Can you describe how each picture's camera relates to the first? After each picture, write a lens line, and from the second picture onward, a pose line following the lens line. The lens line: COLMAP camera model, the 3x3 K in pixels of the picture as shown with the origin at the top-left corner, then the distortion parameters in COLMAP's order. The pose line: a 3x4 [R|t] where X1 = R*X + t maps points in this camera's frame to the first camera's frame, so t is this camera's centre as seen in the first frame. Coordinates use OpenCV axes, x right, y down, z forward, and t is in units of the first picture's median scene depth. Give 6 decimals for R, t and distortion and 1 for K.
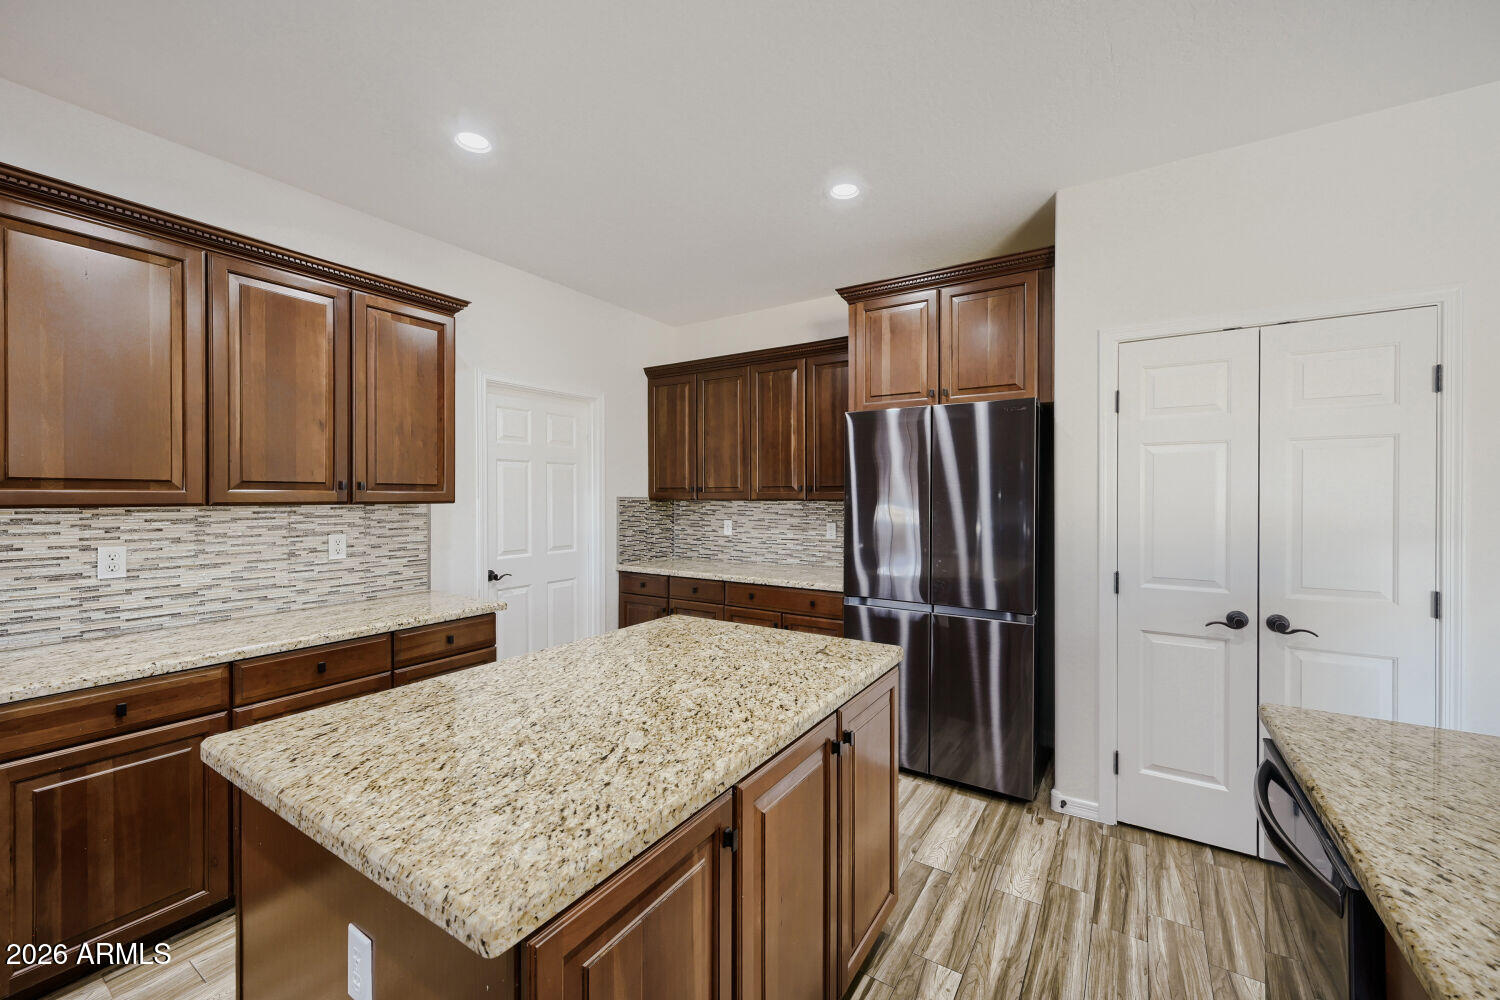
lens RADIAL K [[601.6, 0, 761.1], [0, 601.6, 498.9], [0, 0, 1]] dist [-0.009236, 0.000238]
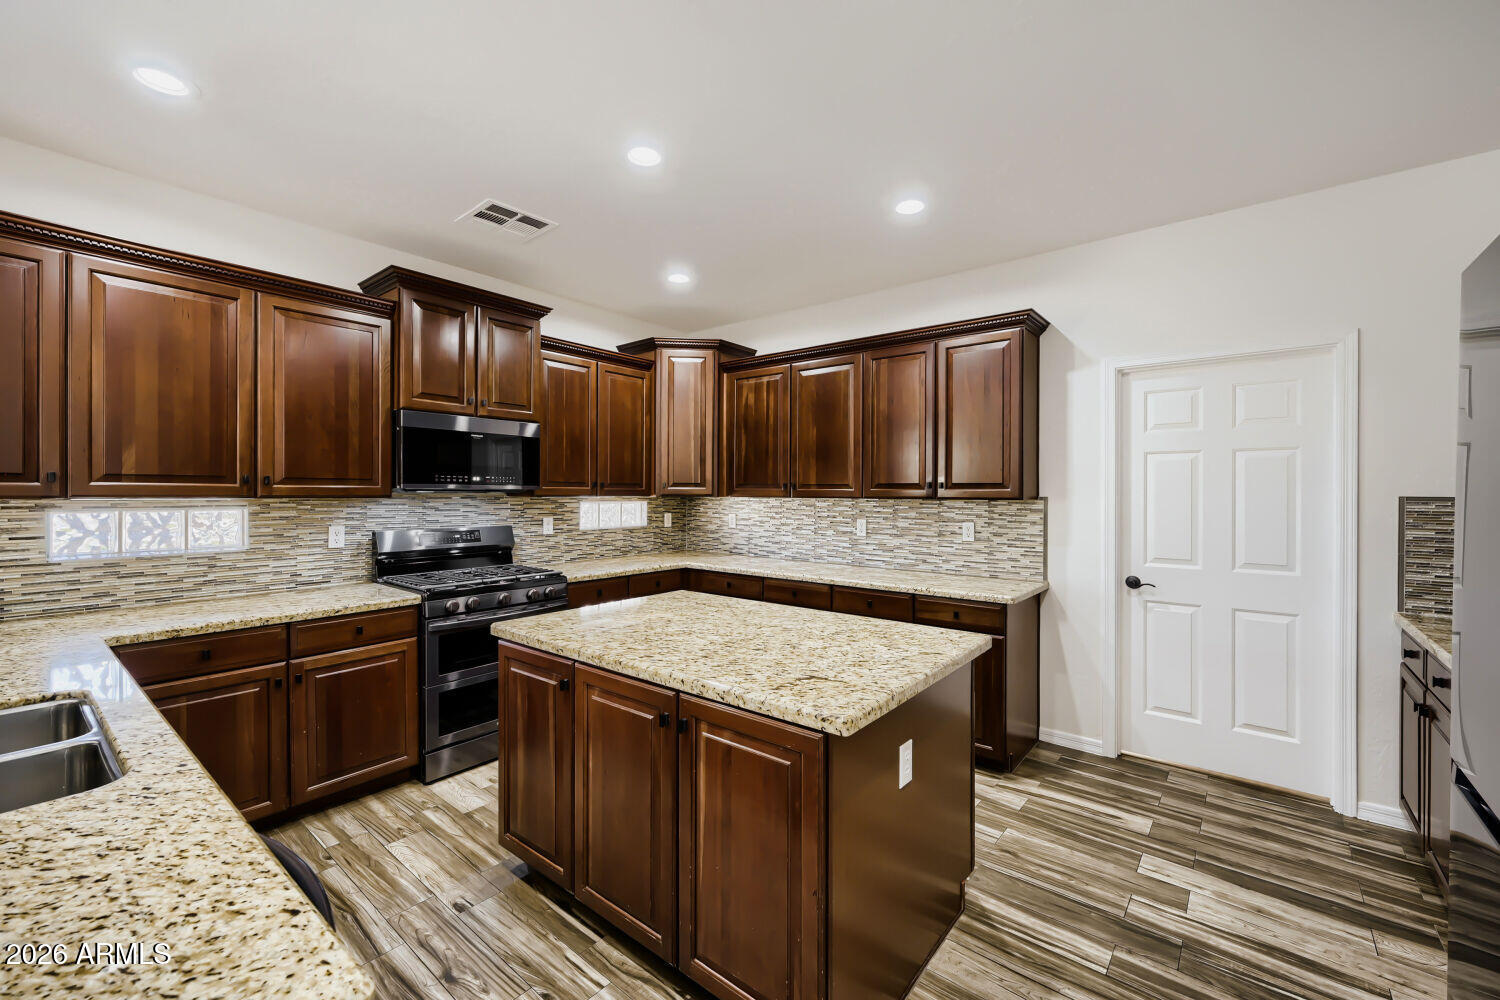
lens RADIAL K [[601.6, 0, 763.5], [0, 601.6, 493.3], [0, 0, 1]] dist [-0.009236, 0.000238]
pose [[-0.110323, 0.001745, -0.993894, 0.696579], [-0.008517, 0.999960, 0.002701, -0.004202], [0.993859, 0.008763, -0.110304, 0.751184]]
